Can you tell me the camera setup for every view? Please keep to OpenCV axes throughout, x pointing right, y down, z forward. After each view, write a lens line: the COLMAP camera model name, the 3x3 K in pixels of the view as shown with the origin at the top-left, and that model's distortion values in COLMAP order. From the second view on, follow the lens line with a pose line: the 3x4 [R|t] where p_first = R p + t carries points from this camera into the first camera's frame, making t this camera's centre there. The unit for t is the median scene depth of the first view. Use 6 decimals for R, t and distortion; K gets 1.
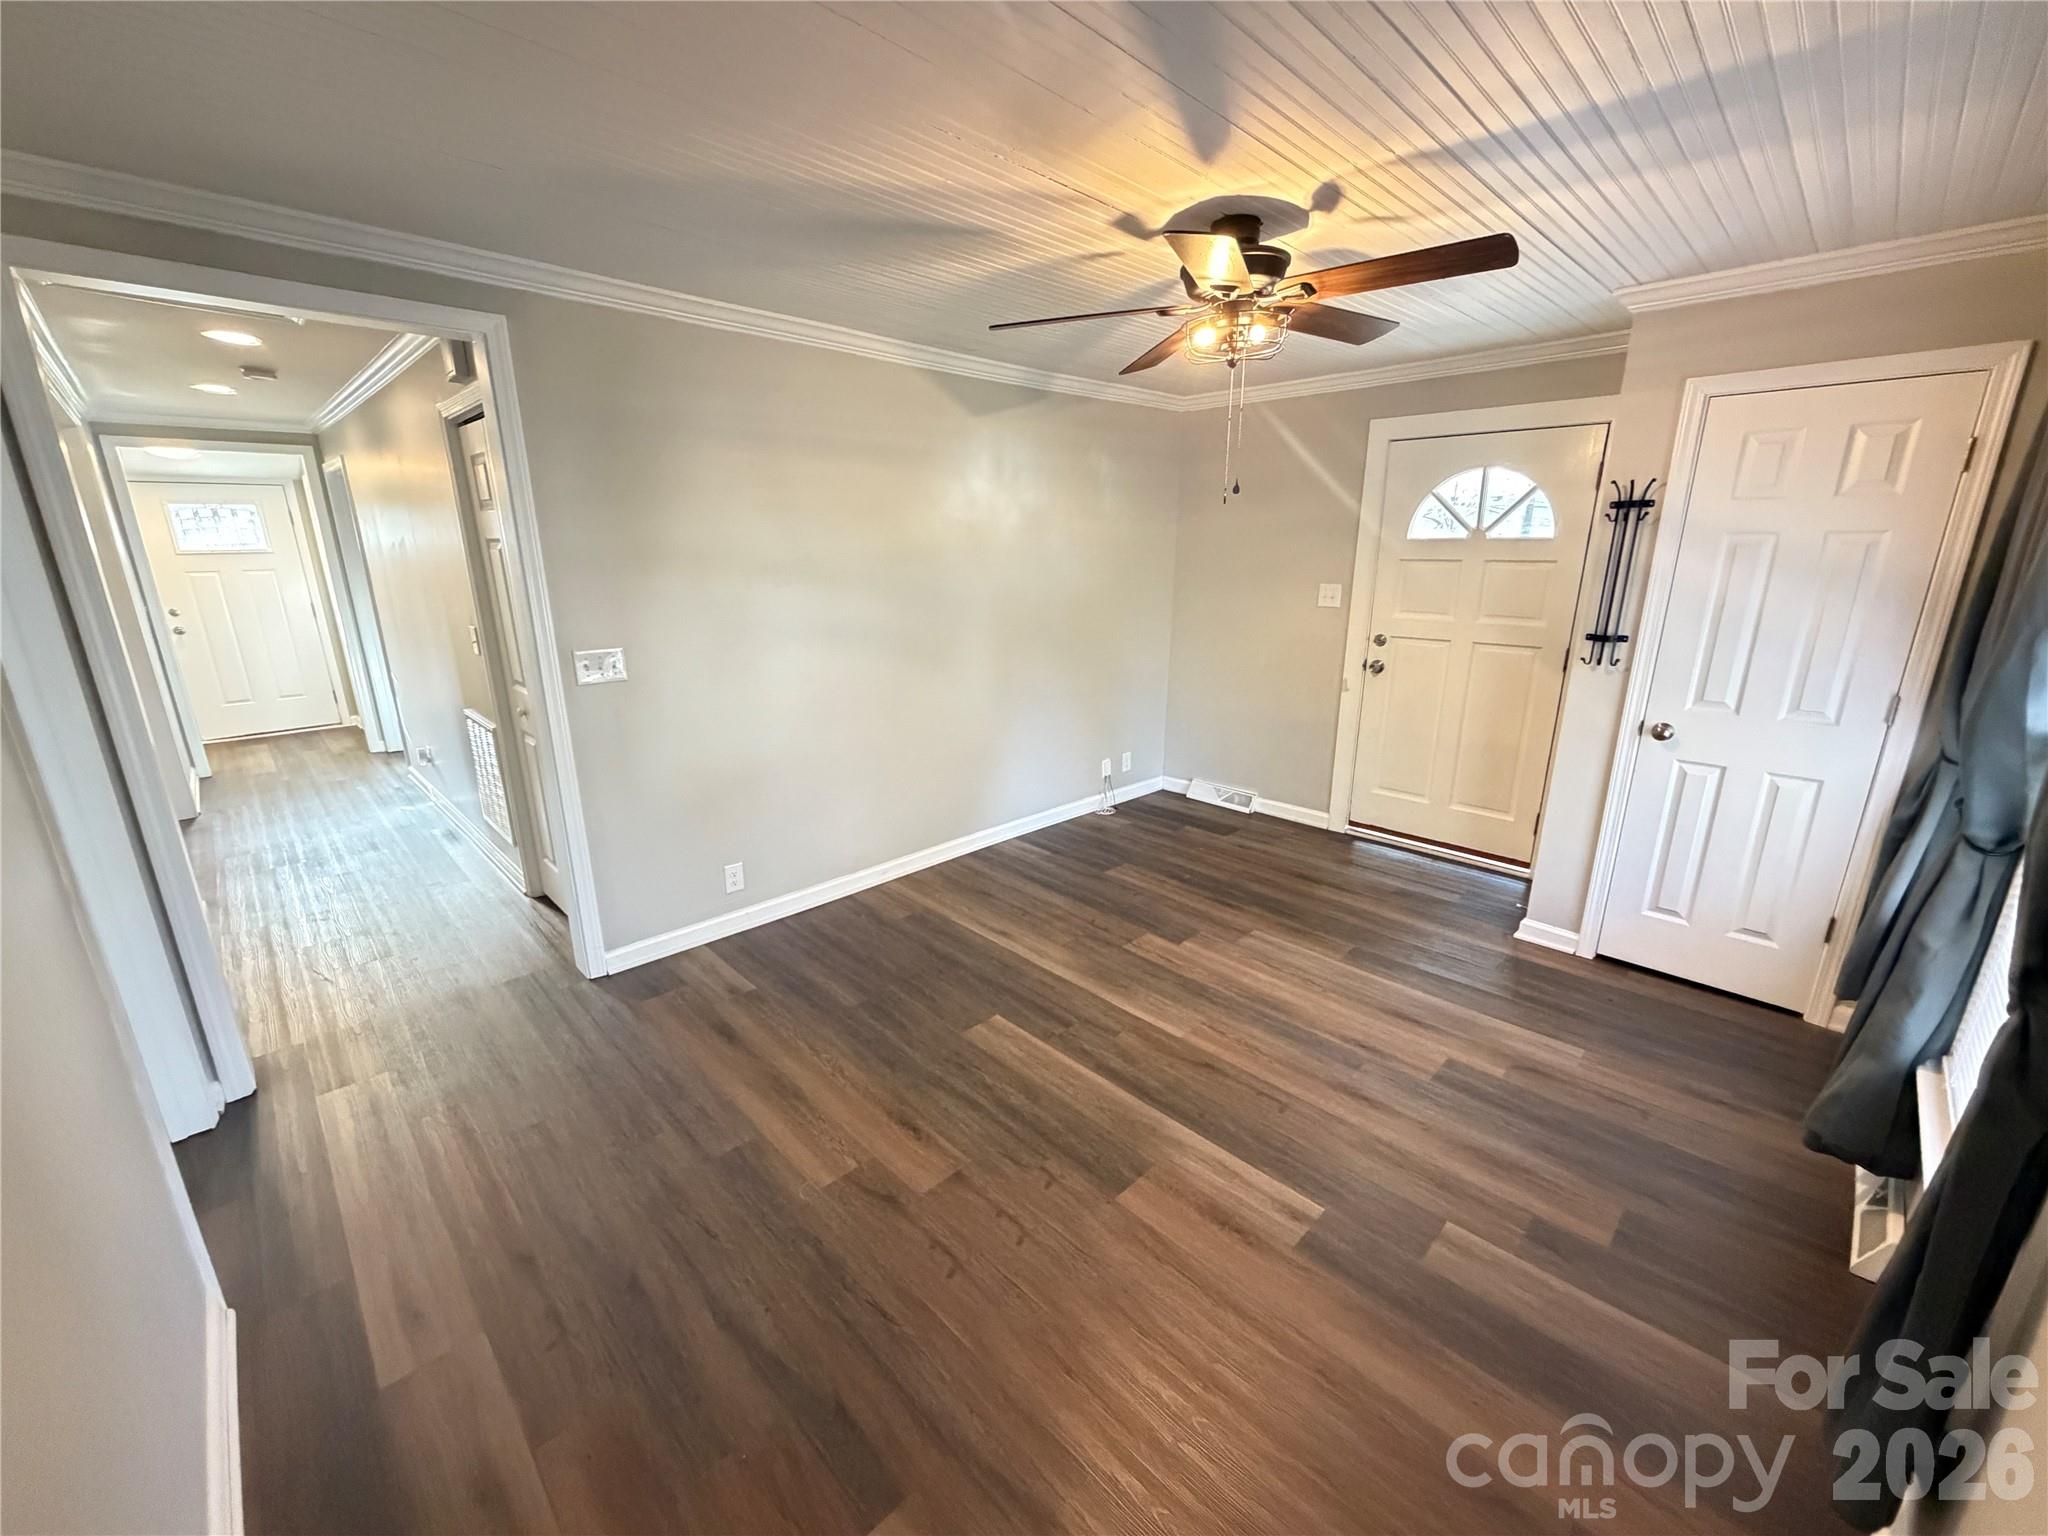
lens RADIAL K [[816.0, 0, 1021.5], [0, 816.0, 769.0], [0, 0, 1]] dist [0.000785, -0.000014]
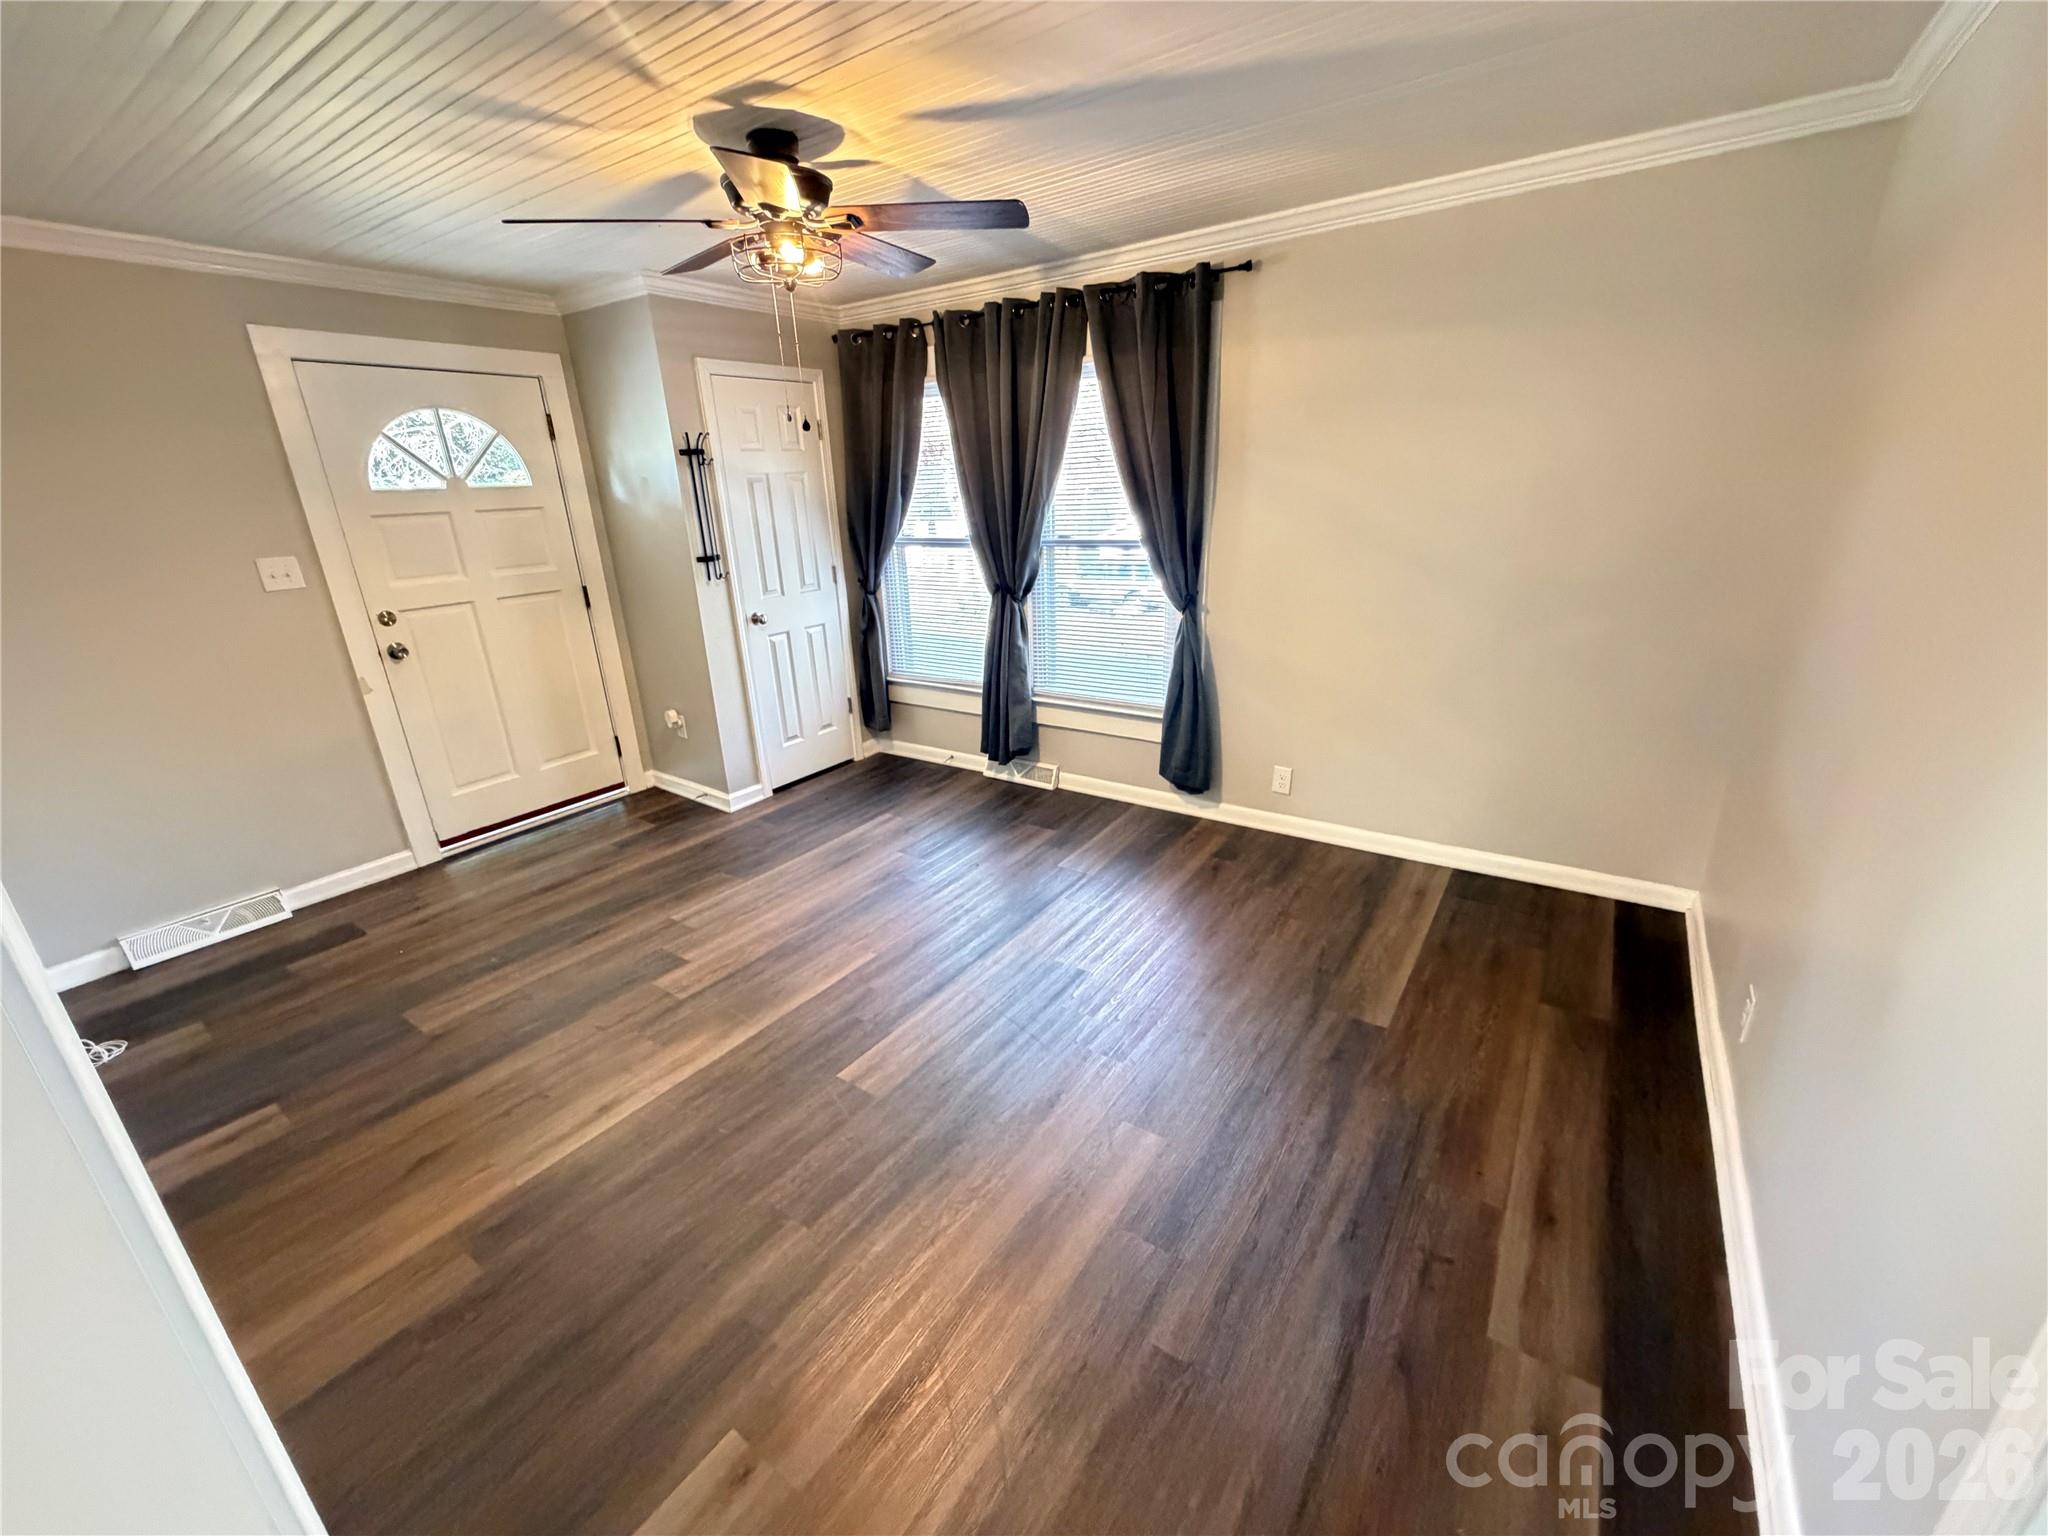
lens RADIAL K [[818.1, 0, 1015.9], [0, 818.1, 771.0], [0, 0, 1]] dist [-0.001209, -0.000176]
pose [[-0.184429, -0.321513, 0.928771, -0.606994], [0.300795, 0.881174, 0.364766, -0.171241], [-0.935686, 0.346643, -0.065804, 0.674843]]
